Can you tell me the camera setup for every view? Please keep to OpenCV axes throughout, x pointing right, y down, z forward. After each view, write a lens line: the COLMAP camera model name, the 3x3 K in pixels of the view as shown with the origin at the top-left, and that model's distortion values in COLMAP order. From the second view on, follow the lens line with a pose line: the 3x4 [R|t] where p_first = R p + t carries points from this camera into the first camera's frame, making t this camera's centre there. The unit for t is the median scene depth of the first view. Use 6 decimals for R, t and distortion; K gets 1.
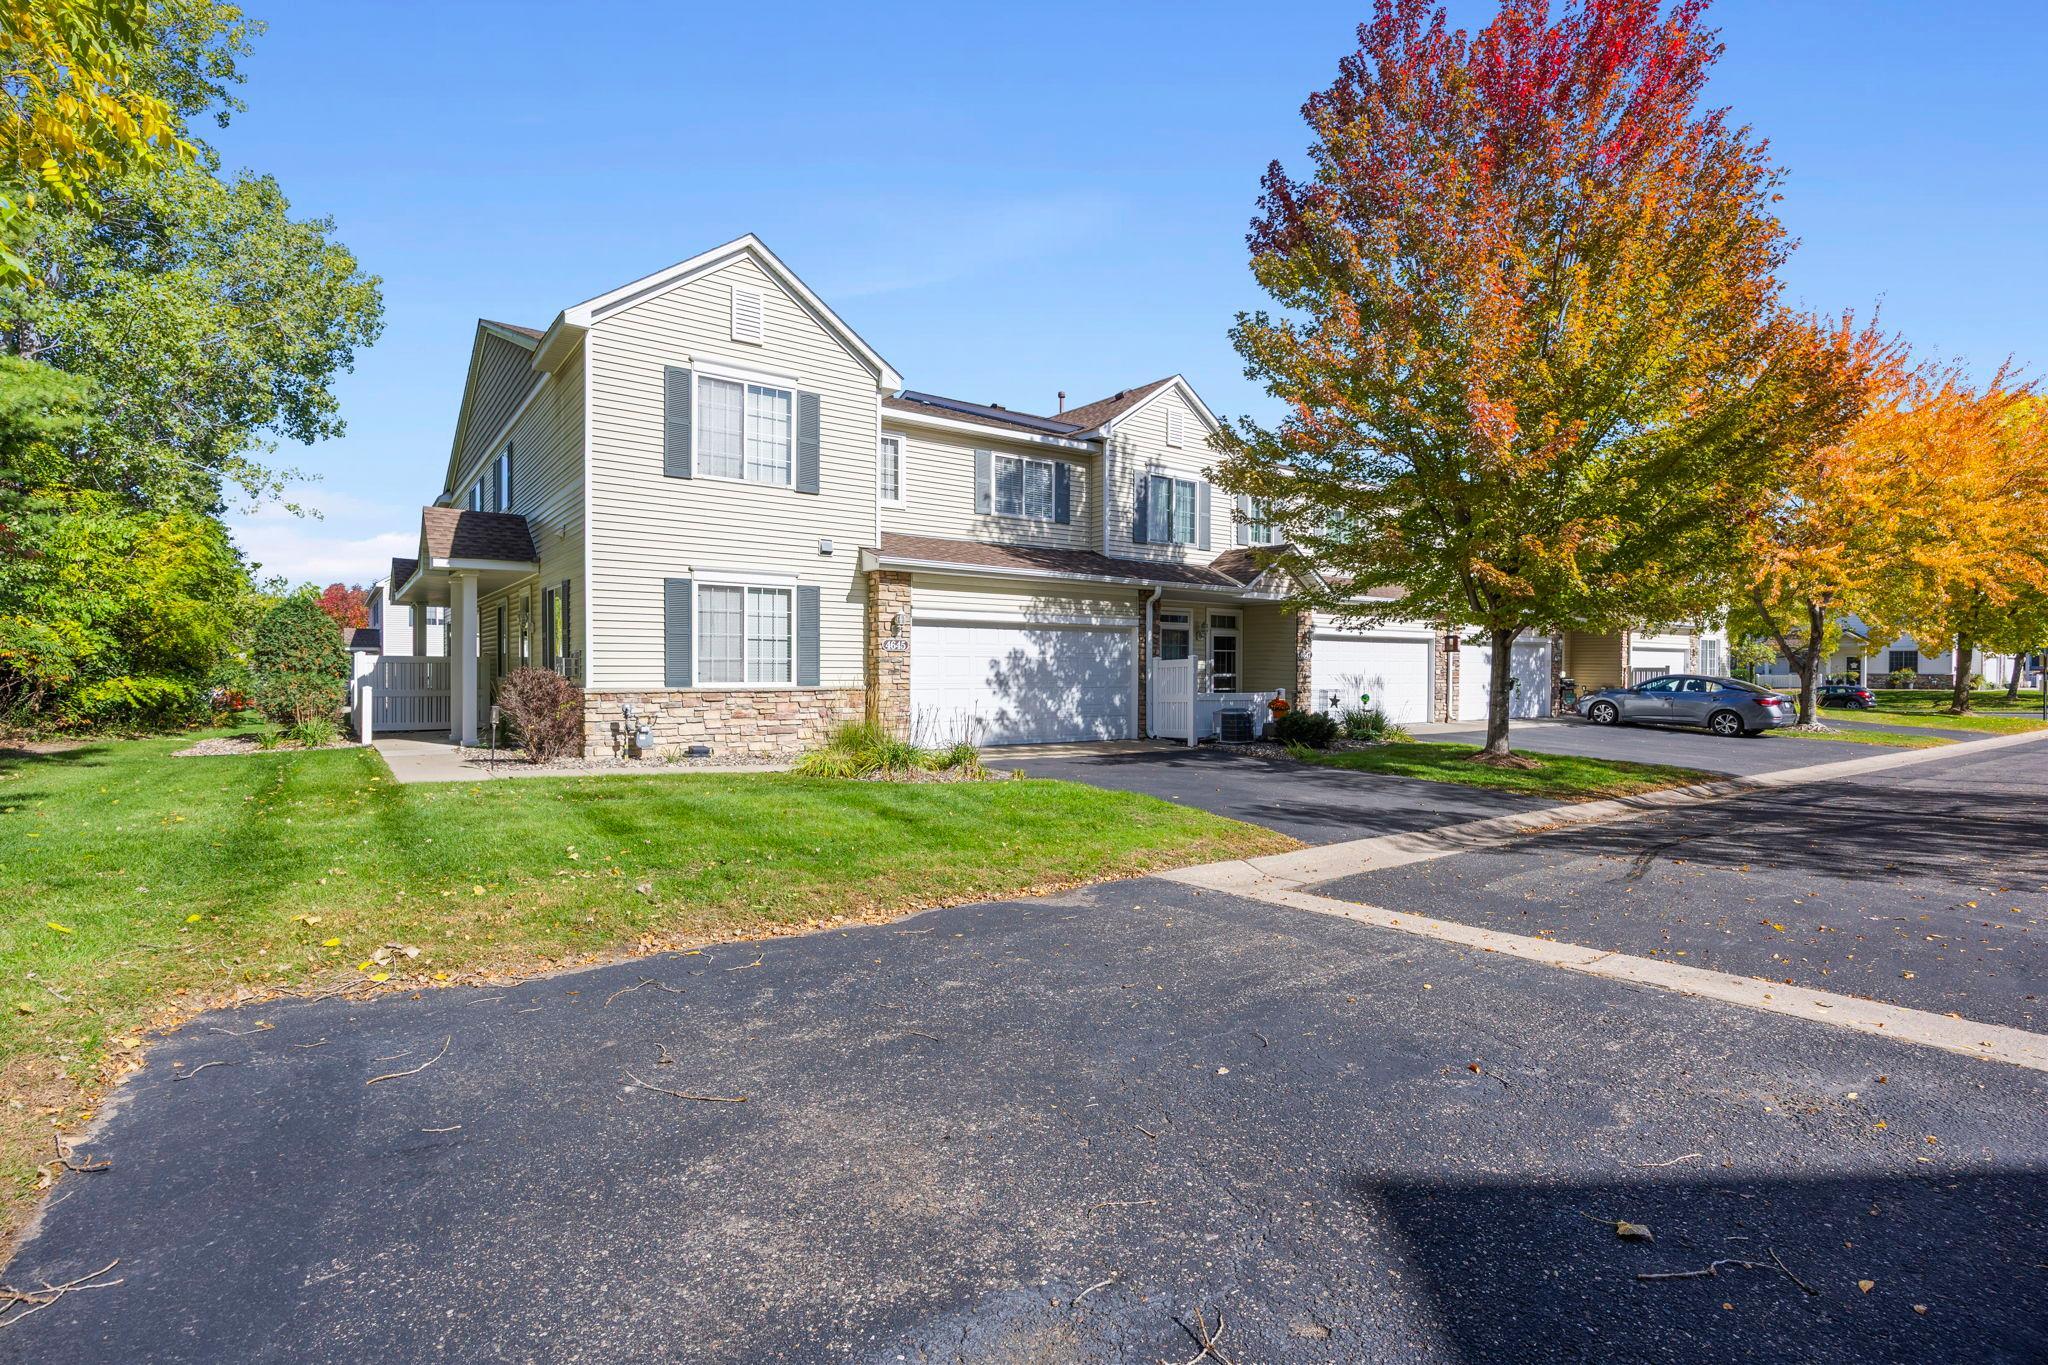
lens RADIAL K [[949.9, 0, 1024.0], [0, 949.9, 682.5], [0, 0, 1]] dist [-0.020931, 0.000960]
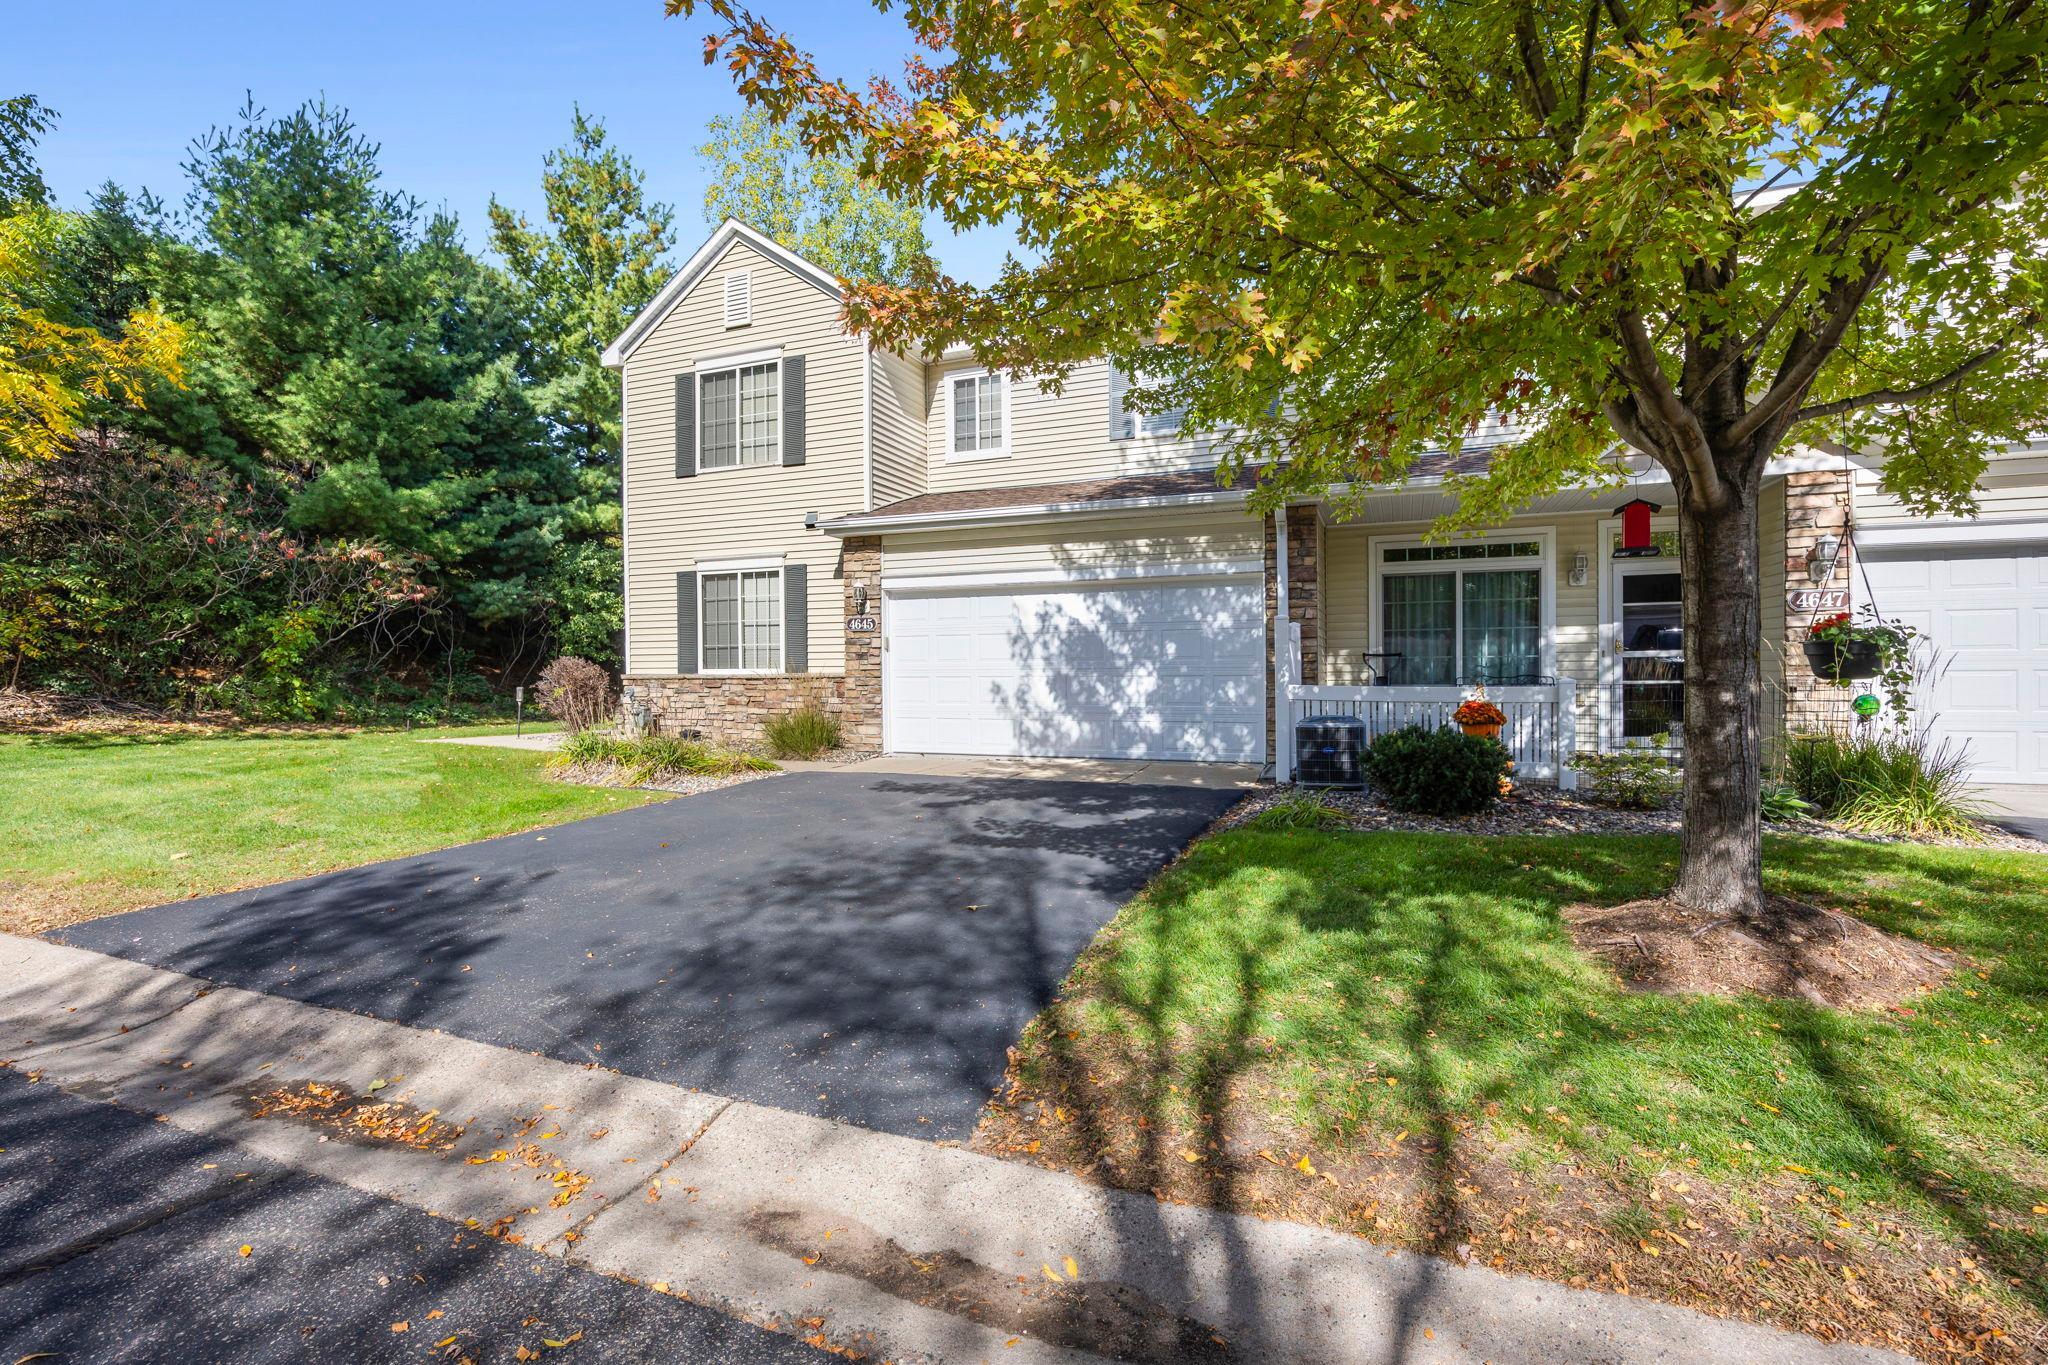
lens RADIAL K [[949.9, 0, 1024.0], [0, 949.9, 682.5], [0, 0, 1]] dist [-0.020931, 0.000960]
pose [[0.520002, 0.002080, -0.854162, 0.612689], [-0.002630, 0.999996, 0.000834, 0.010536], [0.854161, 0.001813, 0.520006, 0.637483]]
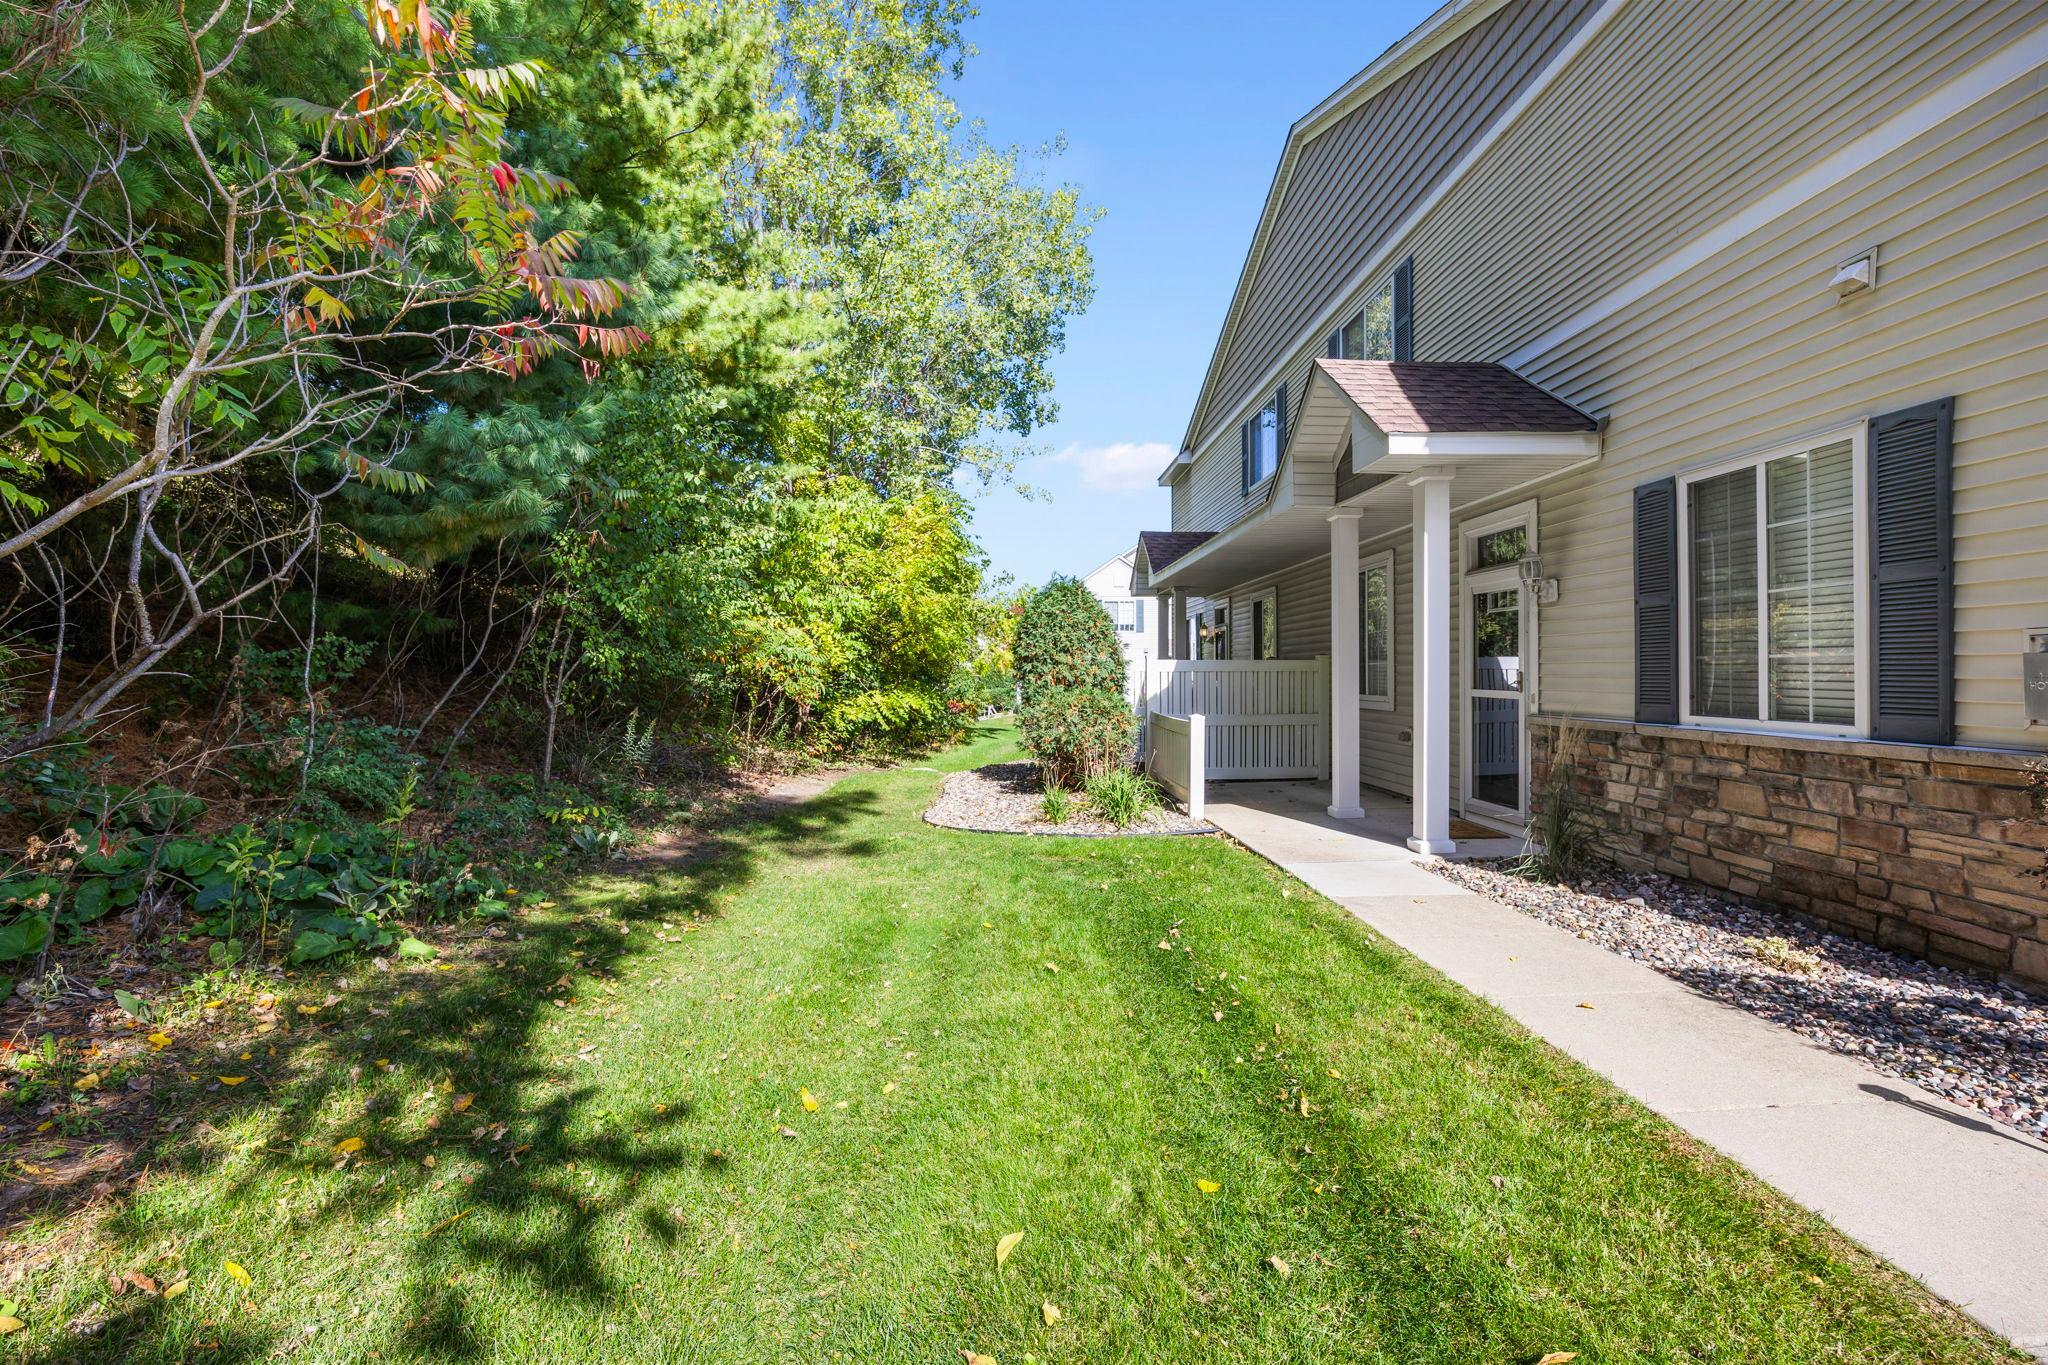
lens RADIAL K [[949.9, 0, 1024.0], [0, 949.9, 682.5], [0, 0, 1]] dist [-0.020931, 0.000960]
pose [[0.816435, -0.001974, -0.577435, -0.465389], [0.000780, 0.999997, -0.002317, -0.014255], [0.577437, 0.001441, 0.816434, 0.488560]]
